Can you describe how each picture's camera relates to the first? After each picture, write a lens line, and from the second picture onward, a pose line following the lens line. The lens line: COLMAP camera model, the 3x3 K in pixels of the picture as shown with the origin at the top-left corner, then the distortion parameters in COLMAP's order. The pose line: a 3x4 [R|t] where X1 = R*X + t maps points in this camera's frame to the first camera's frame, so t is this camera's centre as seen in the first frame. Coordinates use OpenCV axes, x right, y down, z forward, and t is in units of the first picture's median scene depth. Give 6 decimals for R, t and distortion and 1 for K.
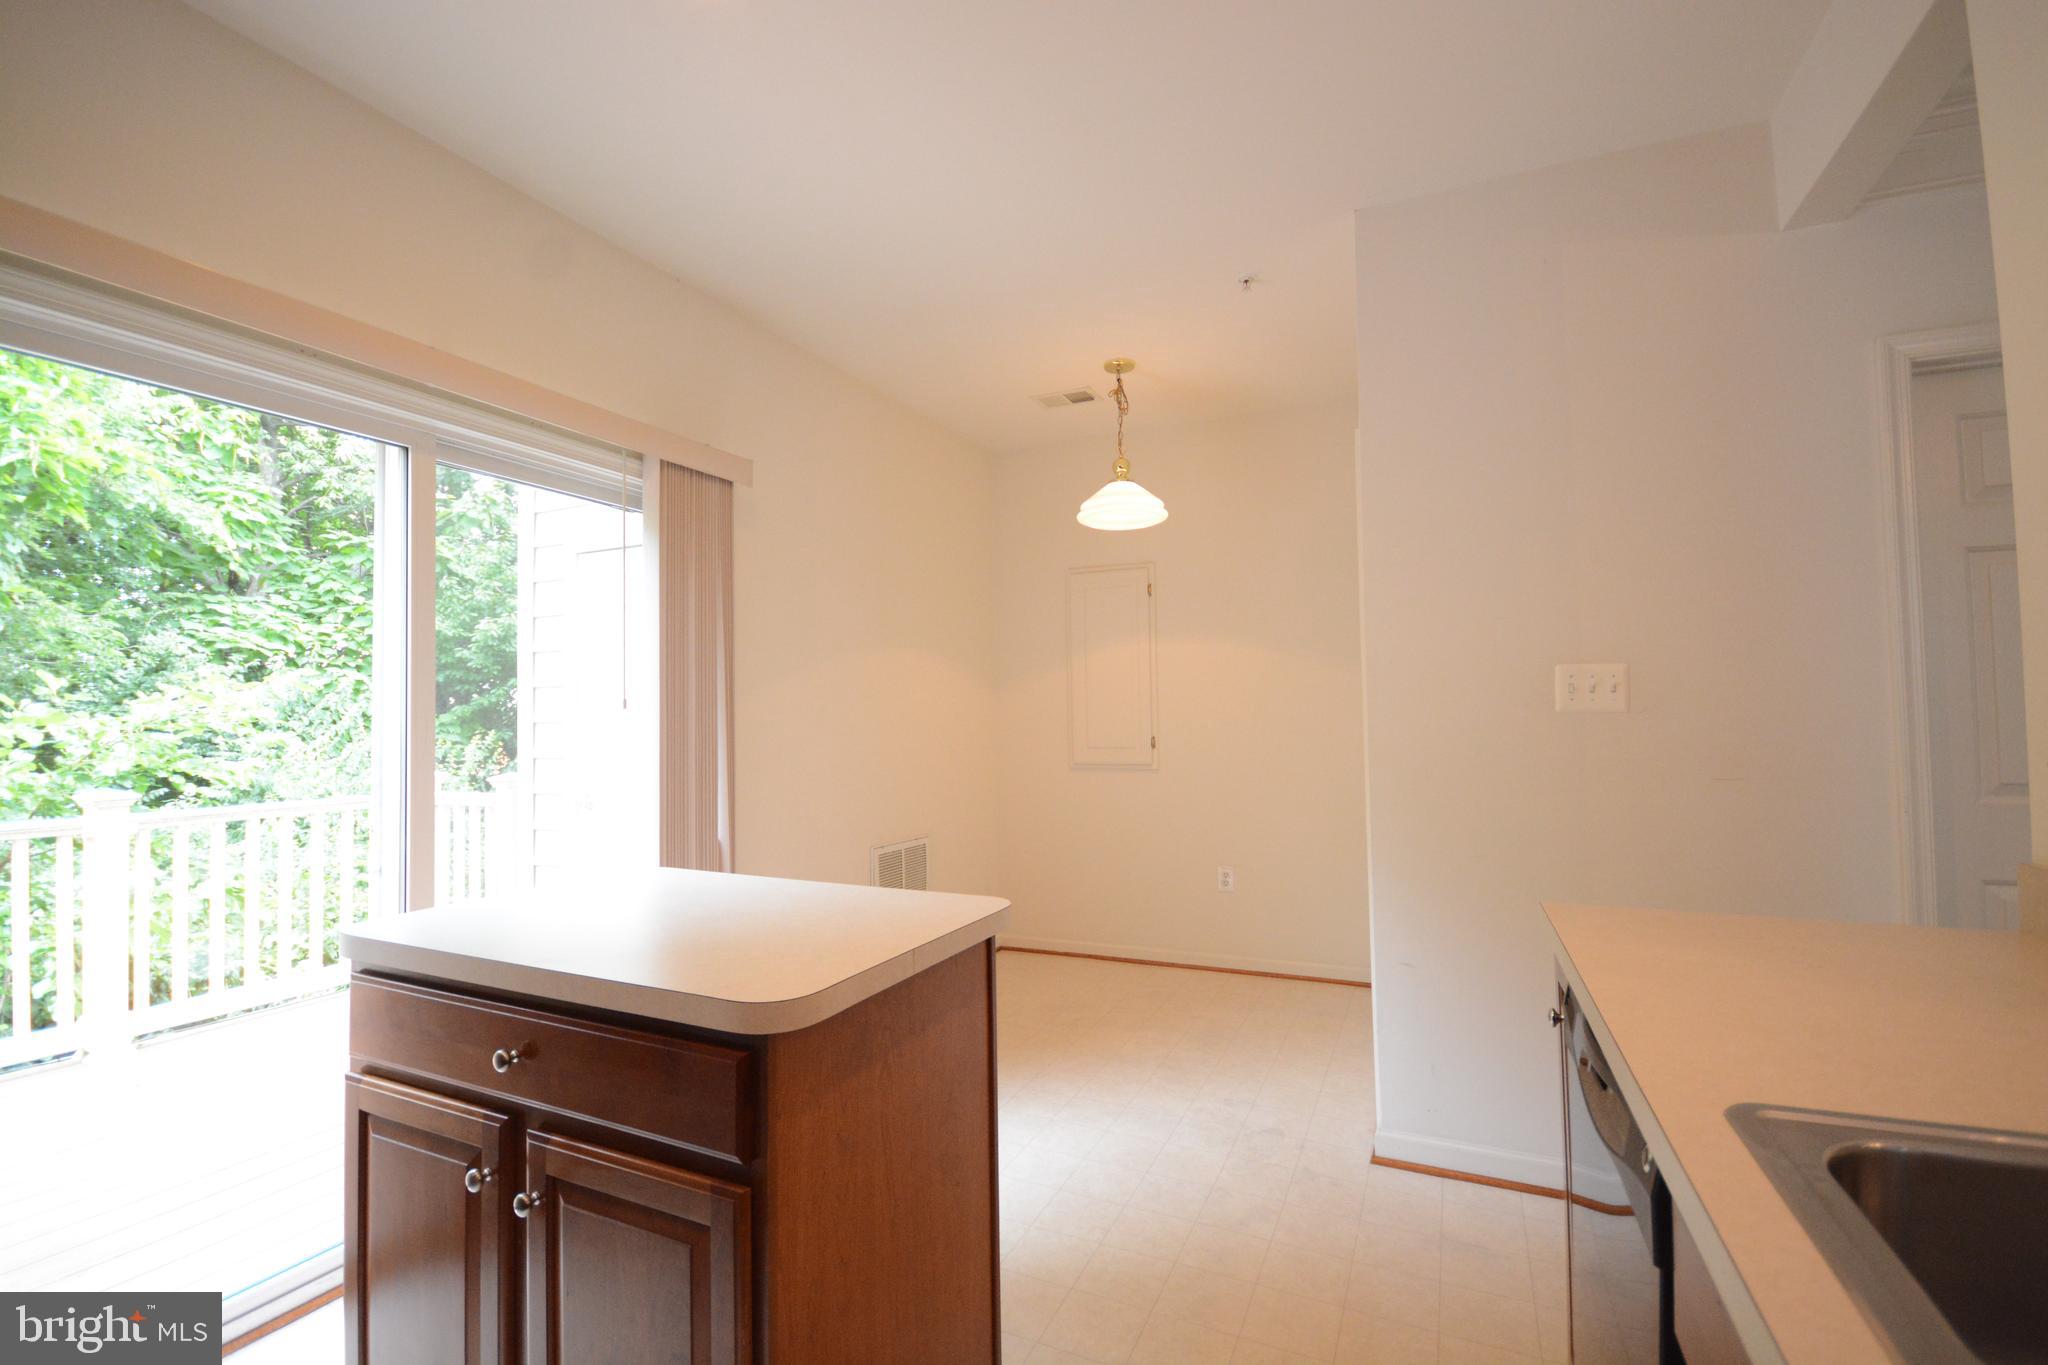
lens RADIAL K [[917.5, 0, 1024.0], [0, 917.5, 682.5], [0, 0, 1]] dist [-0.011716, 0.000025]
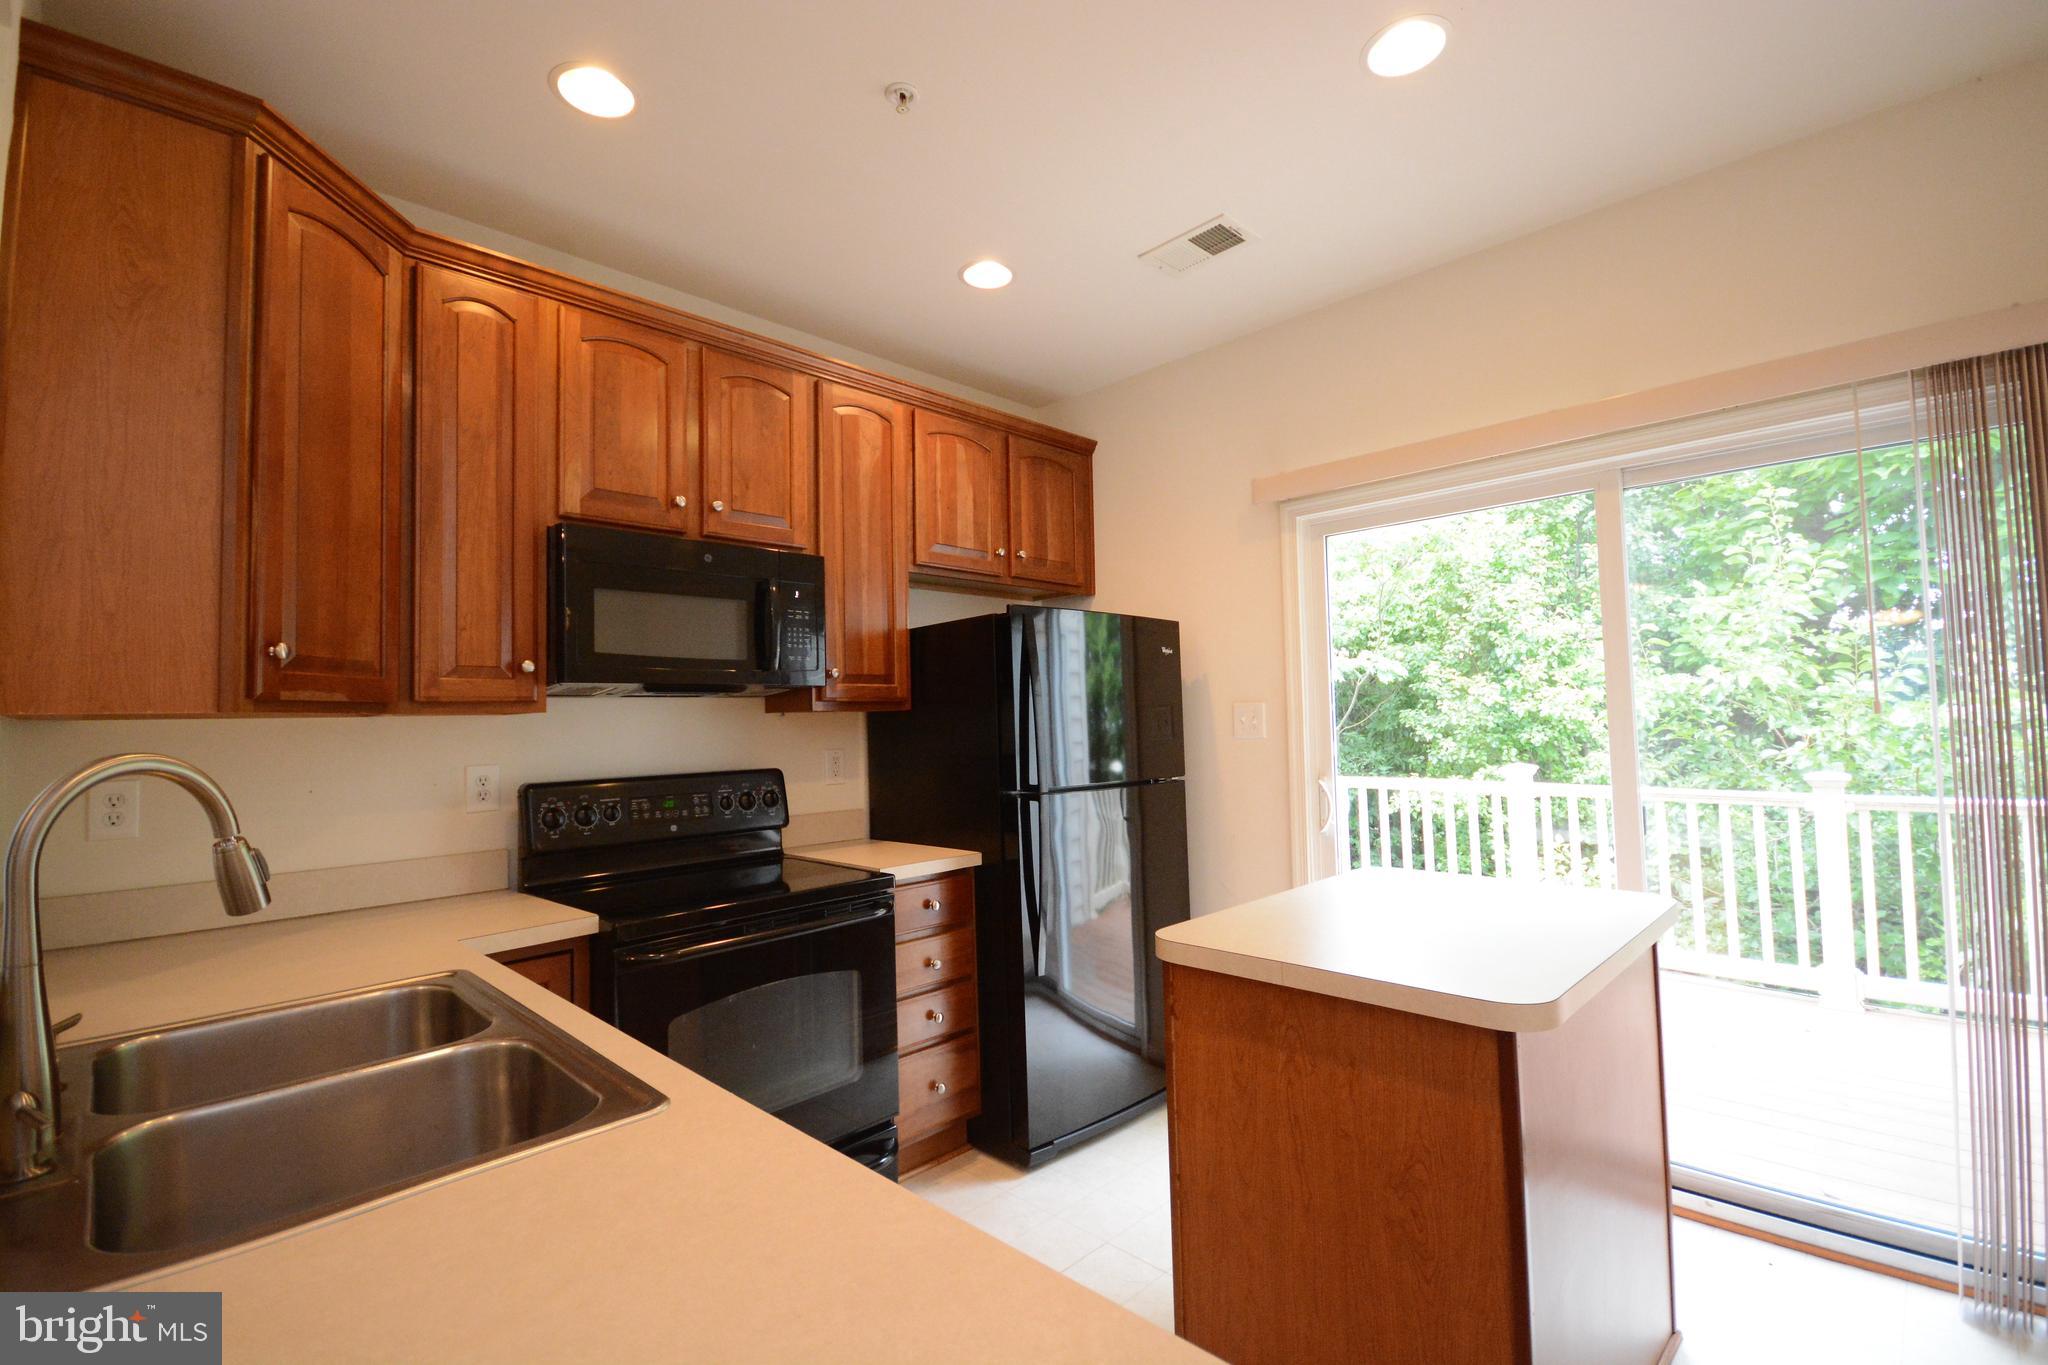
lens RADIAL K [[897.5, 0, 1024.0], [0, 897.5, 682.5], [0, 0, 1]] dist [0.000364, -0.000575]
pose [[-0.326975, -0.018913, -0.944844, 0.451098], [0.060836, 0.997305, -0.041016, -0.008893], [0.943073, -0.070892, -0.324943, 0.484311]]
